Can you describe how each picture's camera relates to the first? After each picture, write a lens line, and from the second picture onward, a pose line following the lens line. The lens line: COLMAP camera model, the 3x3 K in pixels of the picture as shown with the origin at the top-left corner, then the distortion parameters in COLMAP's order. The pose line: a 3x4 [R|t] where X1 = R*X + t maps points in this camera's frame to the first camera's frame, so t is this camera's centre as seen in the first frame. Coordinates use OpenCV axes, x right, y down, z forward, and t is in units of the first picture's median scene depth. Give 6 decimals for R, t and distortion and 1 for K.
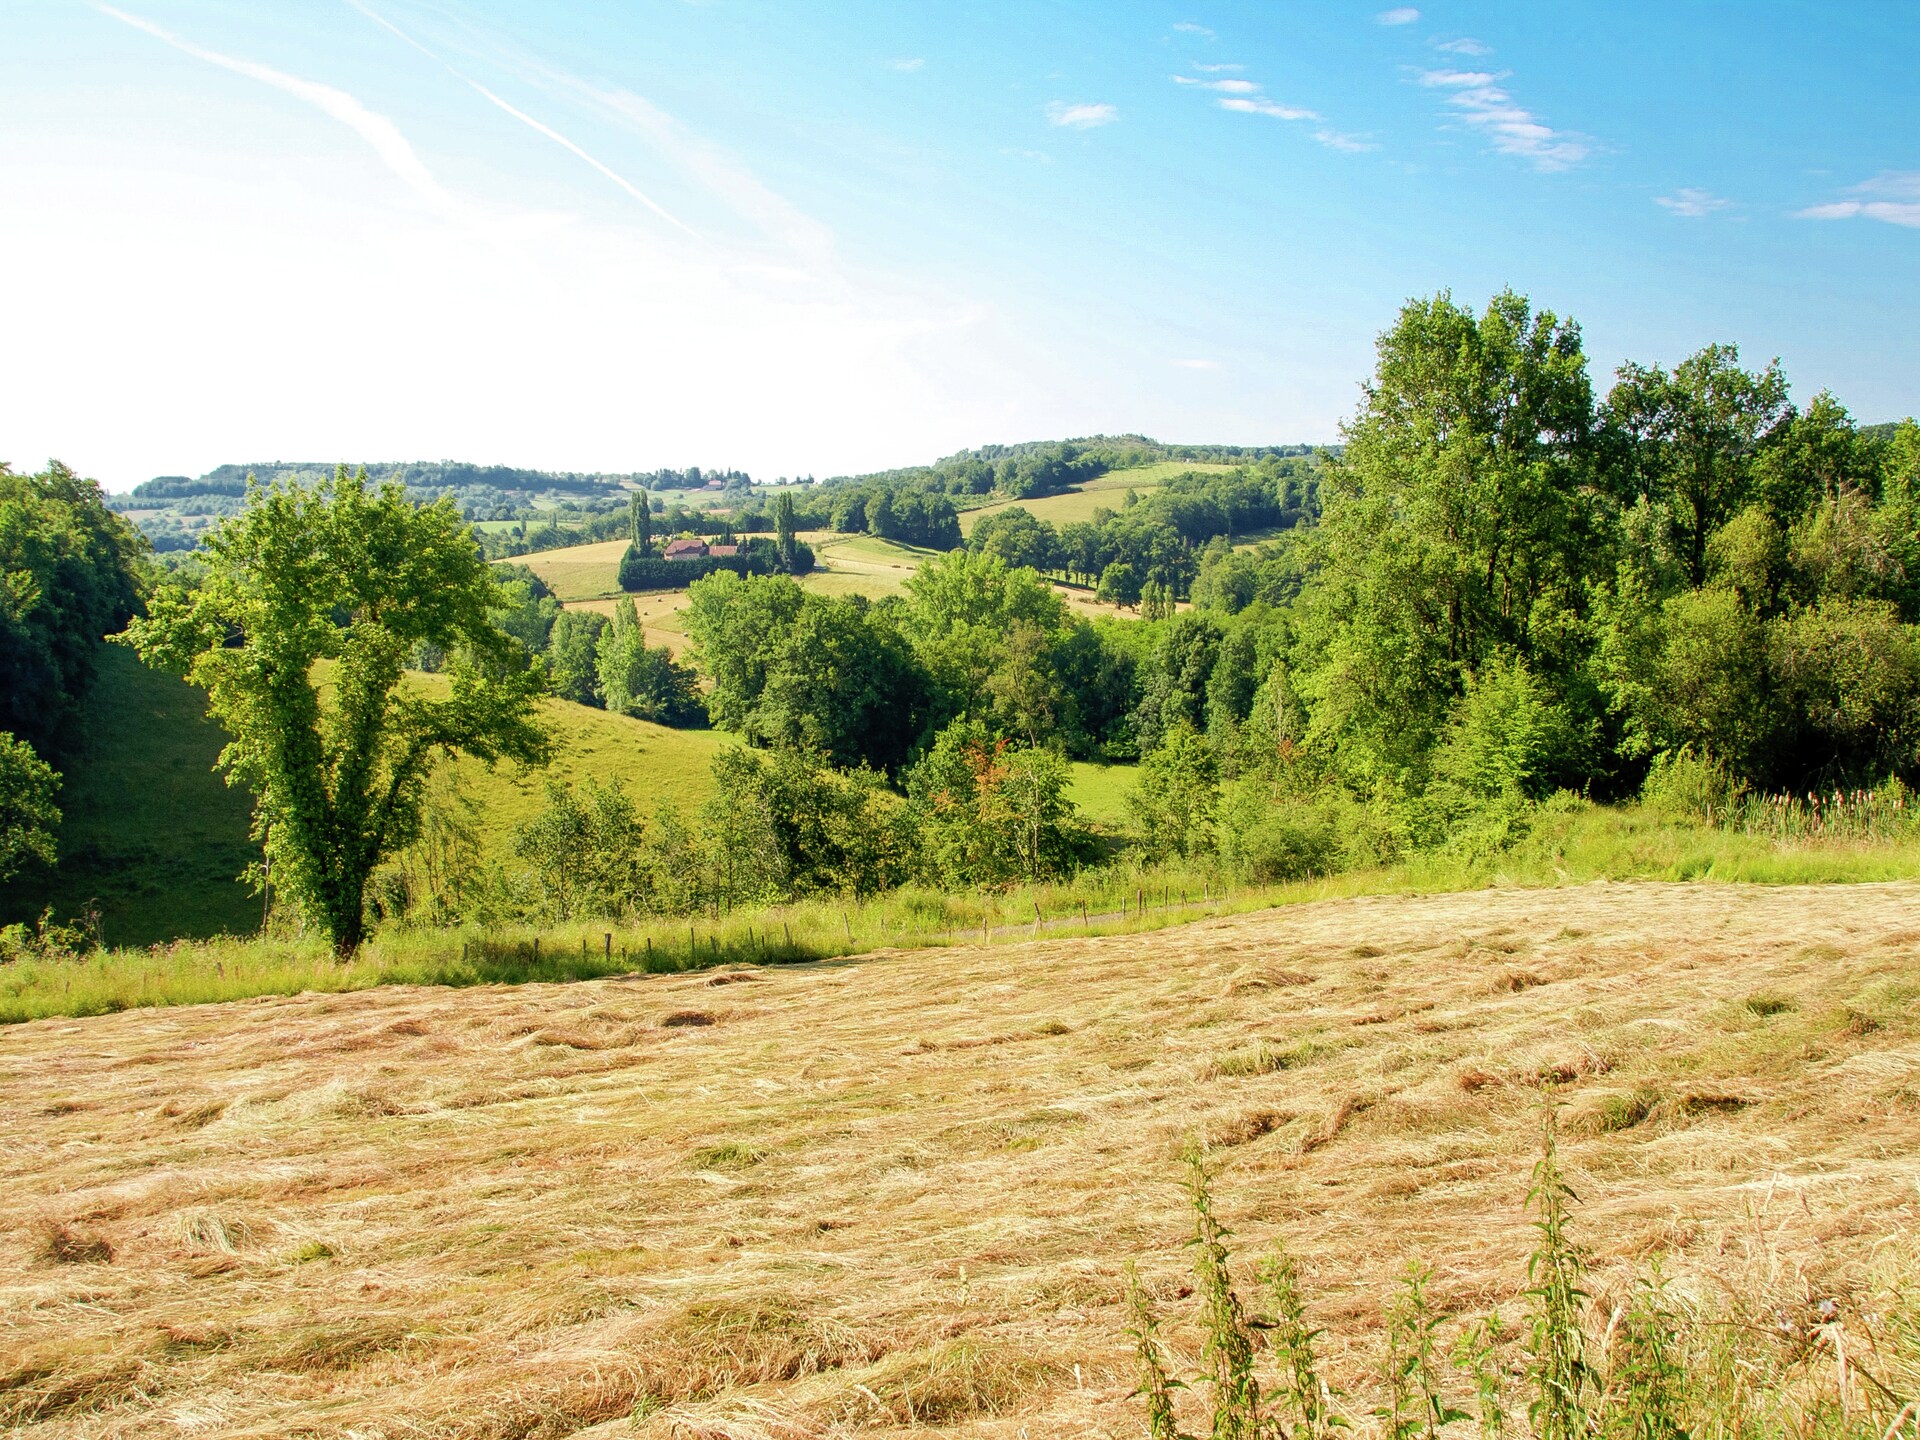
lens RADIAL K [[1989.9, 0, 957.6], [0, 1989.9, 720.5], [0, 0, 1]] dist [-0.005360, 0.000000]
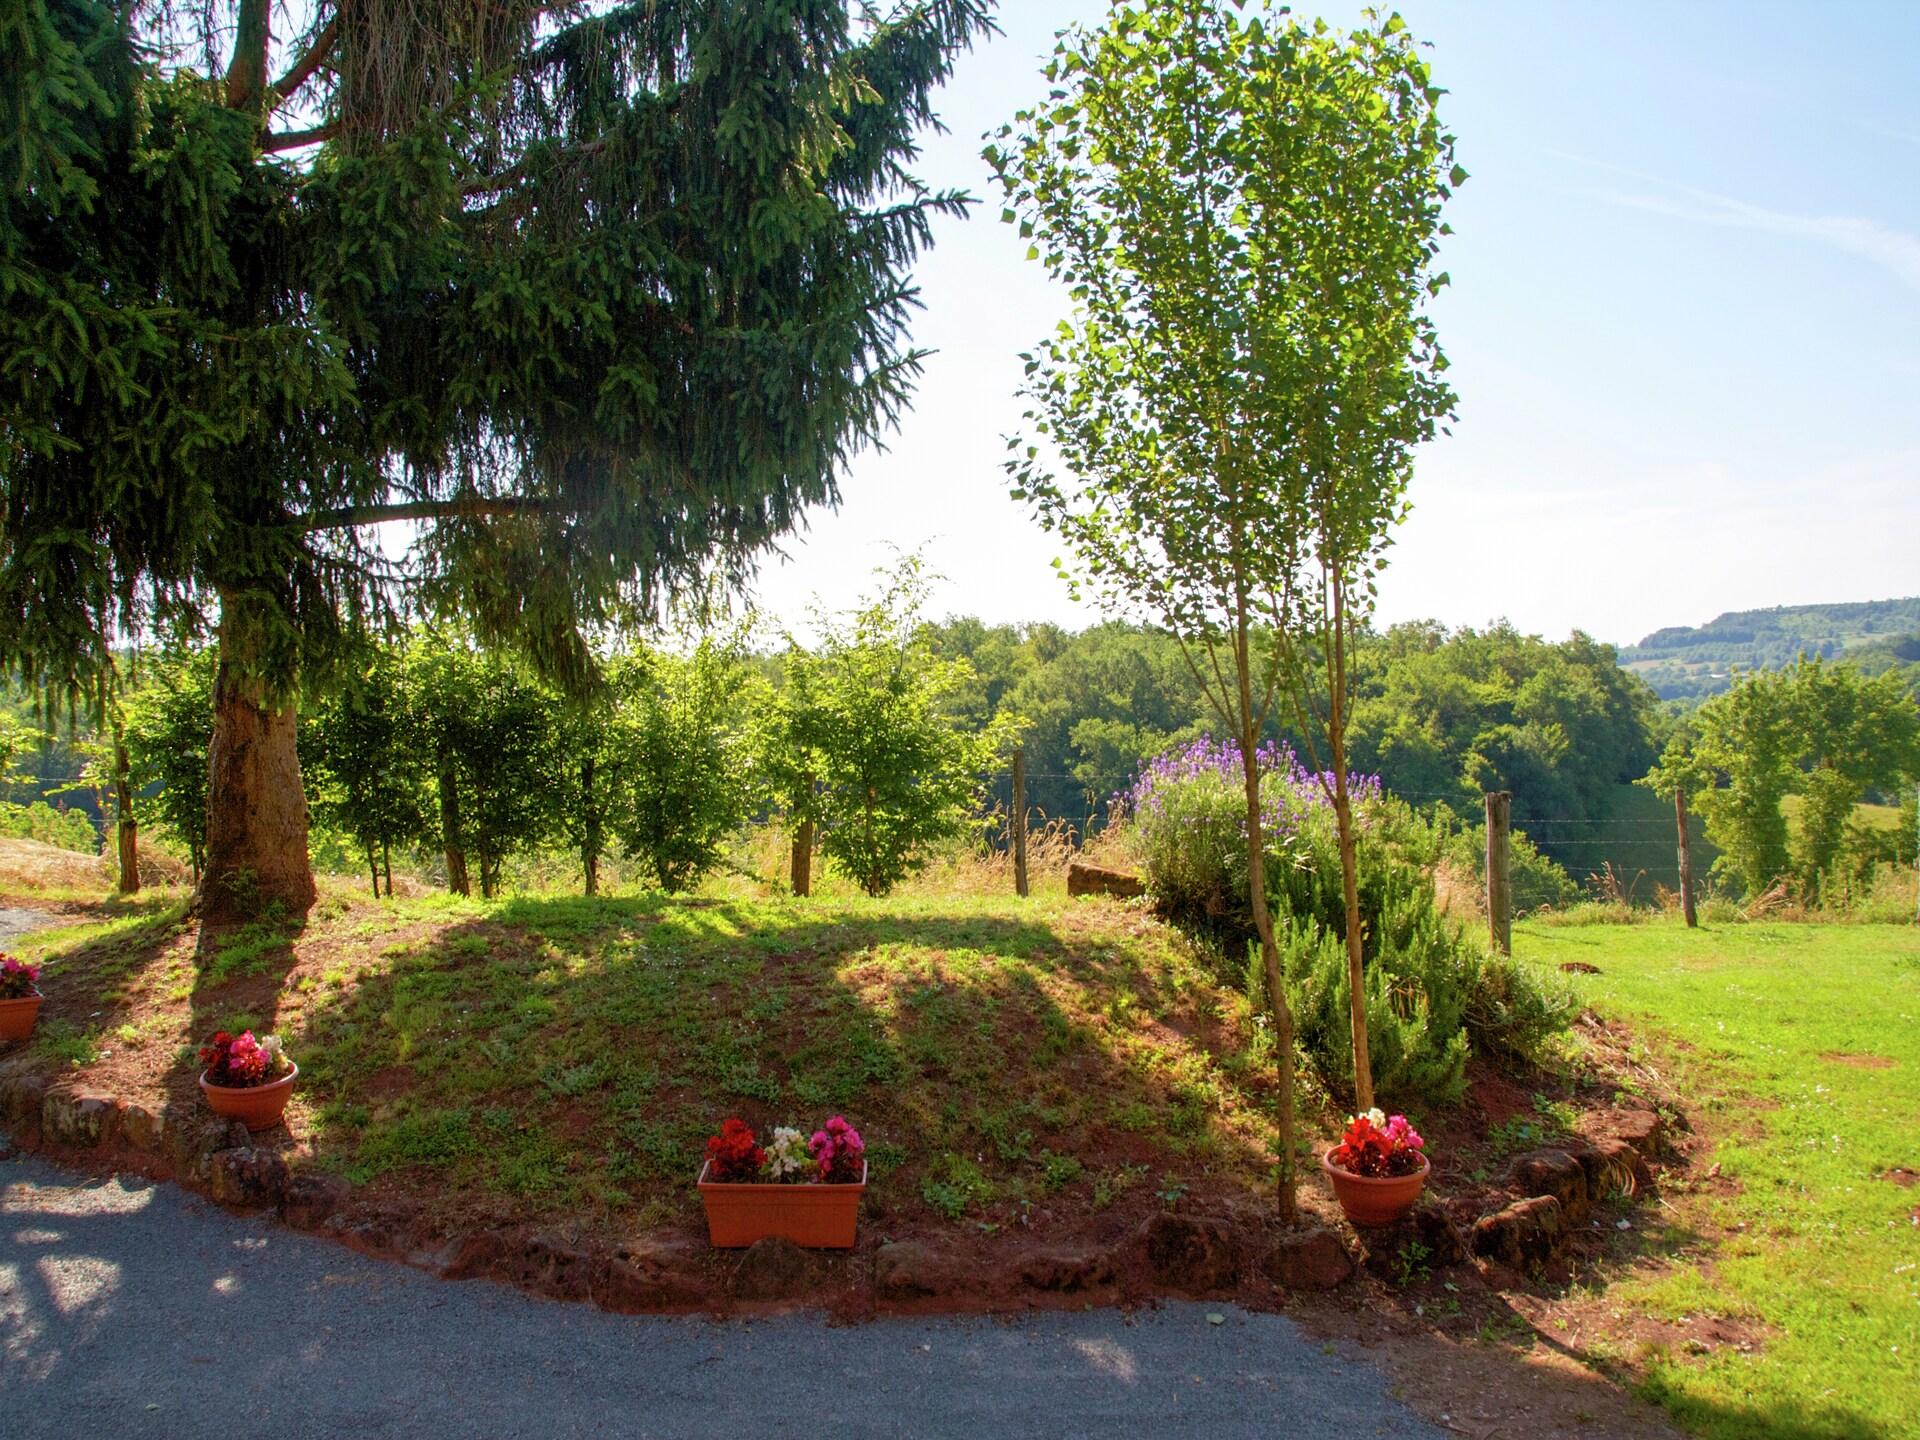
lens RADIAL K [[1880.8, 0, 960.0], [0, 1880.8, 720.8], [0, 0, 1]] dist [0.032371, 0.000000]
pose [[0.739720, -0.027629, -0.672348, 0.129297], [-0.020678, 0.997752, -0.063750, 0.011530], [0.672597, 0.061060, 0.737485, -0.330671]]
